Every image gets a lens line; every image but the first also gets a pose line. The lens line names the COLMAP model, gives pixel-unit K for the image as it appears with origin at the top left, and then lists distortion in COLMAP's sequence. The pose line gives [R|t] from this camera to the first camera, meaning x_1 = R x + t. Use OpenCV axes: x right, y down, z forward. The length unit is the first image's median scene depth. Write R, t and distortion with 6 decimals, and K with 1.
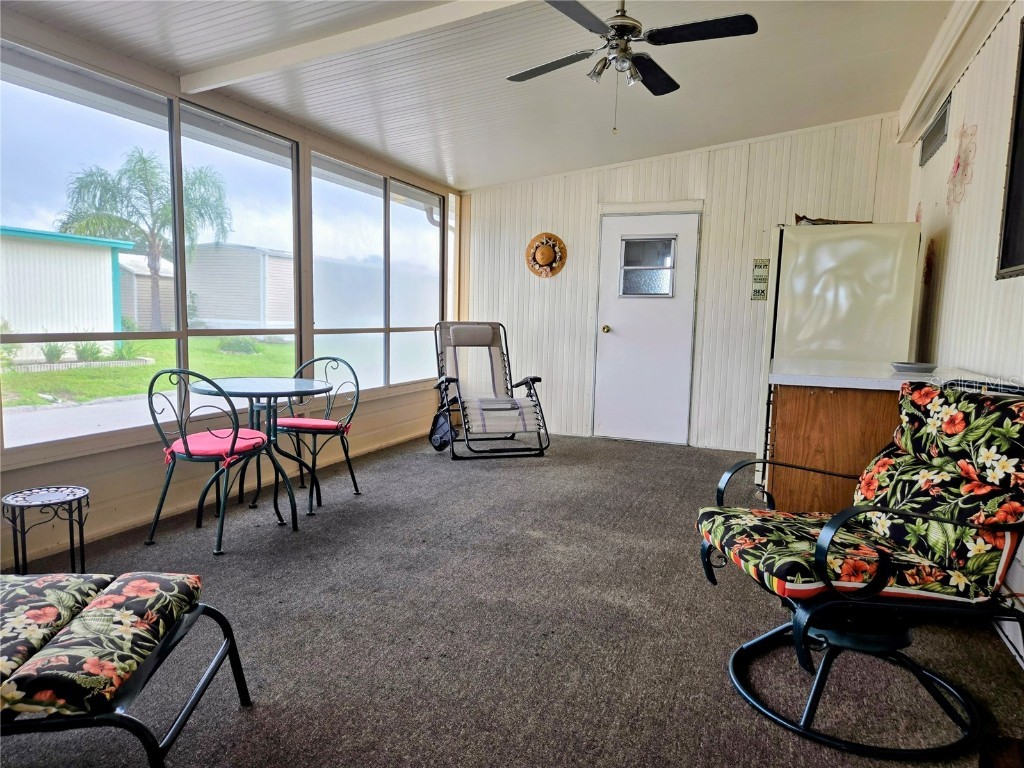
lens RADIAL K [[659.2, 0, 512.0], [0, 659.2, 384.0], [0, 0, 1]] dist [0.077054, -0.082193]
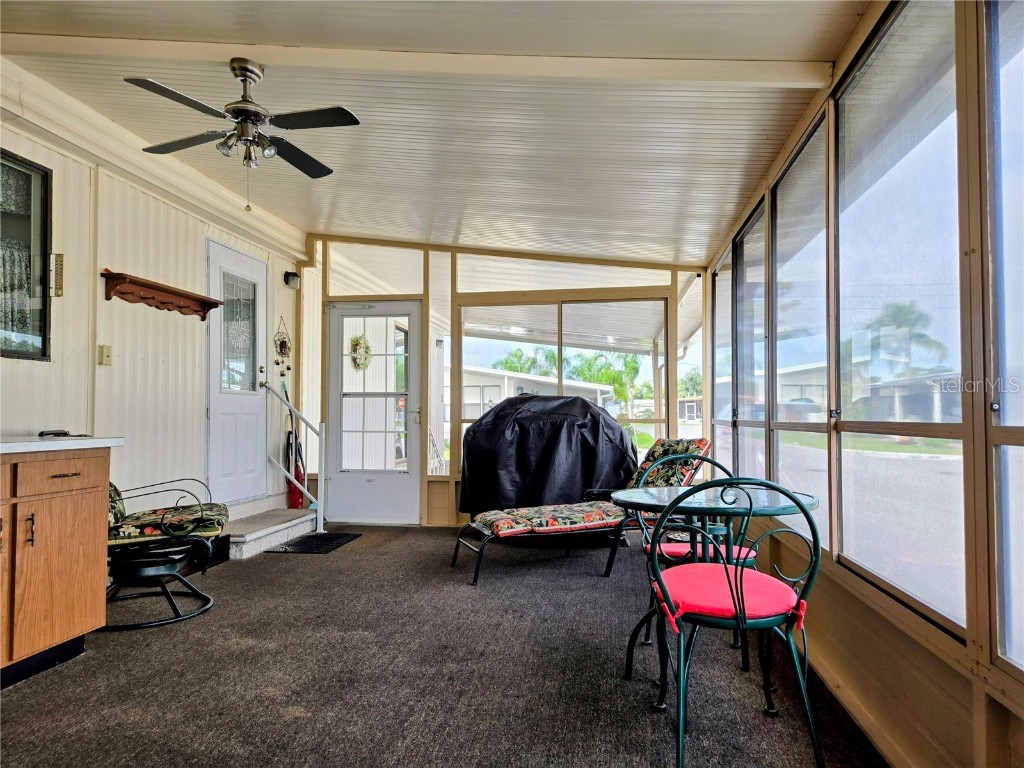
lens RADIAL K [[706.8, 0, 512.0], [0, 706.8, 384.0], [0, 0, 1]] dist [0.087490, -0.074040]
pose [[-0.978123, -0.024185, -0.206618, -0.020499], [-0.040050, 0.996531, 0.072952, -0.184411], [0.204137, 0.079631, -0.975698, 1.883327]]
